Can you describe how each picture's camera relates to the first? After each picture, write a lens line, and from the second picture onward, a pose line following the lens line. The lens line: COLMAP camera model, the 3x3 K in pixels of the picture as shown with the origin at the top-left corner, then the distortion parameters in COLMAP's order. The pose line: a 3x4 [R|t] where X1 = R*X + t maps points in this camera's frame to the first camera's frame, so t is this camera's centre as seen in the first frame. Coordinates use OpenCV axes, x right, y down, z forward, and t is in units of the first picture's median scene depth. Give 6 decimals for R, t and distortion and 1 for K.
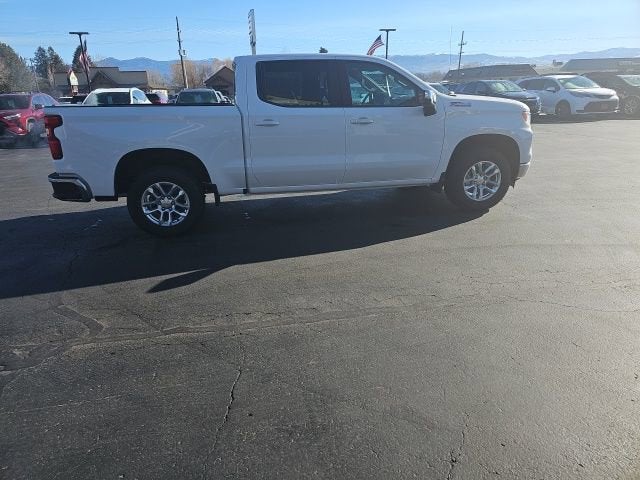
lens RADIAL K [[418.2, 0, 308.4], [0, 418.2, 229.1], [0, 0, 1]] dist [0.056475, -0.042890]
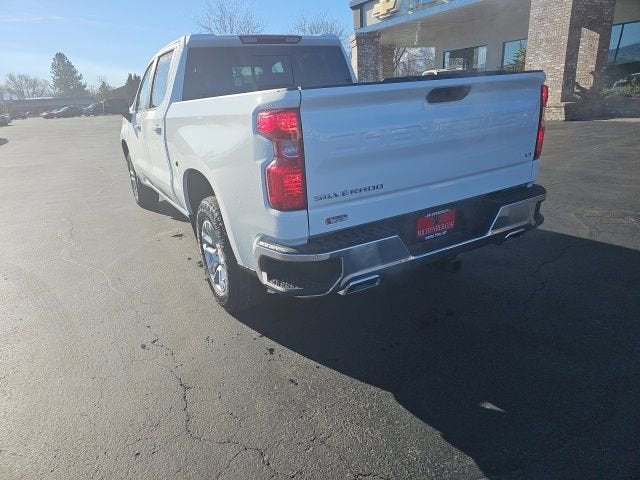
lens RADIAL K [[418.2, 0, 310.7], [0, 418.2, 234.7], [0, 0, 1]] dist [0.056475, -0.042890]
pose [[-0.318023, -0.255862, 0.912905, -1.002386], [0.361064, 0.857649, 0.366157, -0.382680], [-0.876638, 0.446063, -0.180370, 1.342462]]
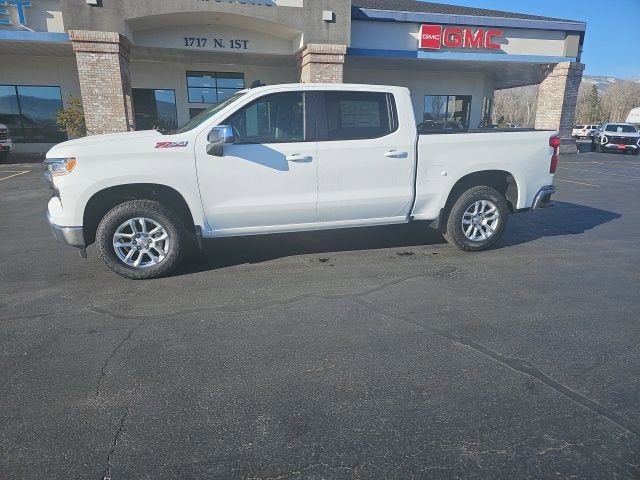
lens RADIAL K [[418.2, 0, 310.9], [0, 418.2, 239.9], [0, 0, 1]] dist [0.056475, -0.042890]
pose [[-0.996685, 0.044214, -0.068294, 0.099675], [-0.000580, 0.835555, 0.549407, -0.731088], [0.081355, 0.547625, -0.832759, 2.255250]]
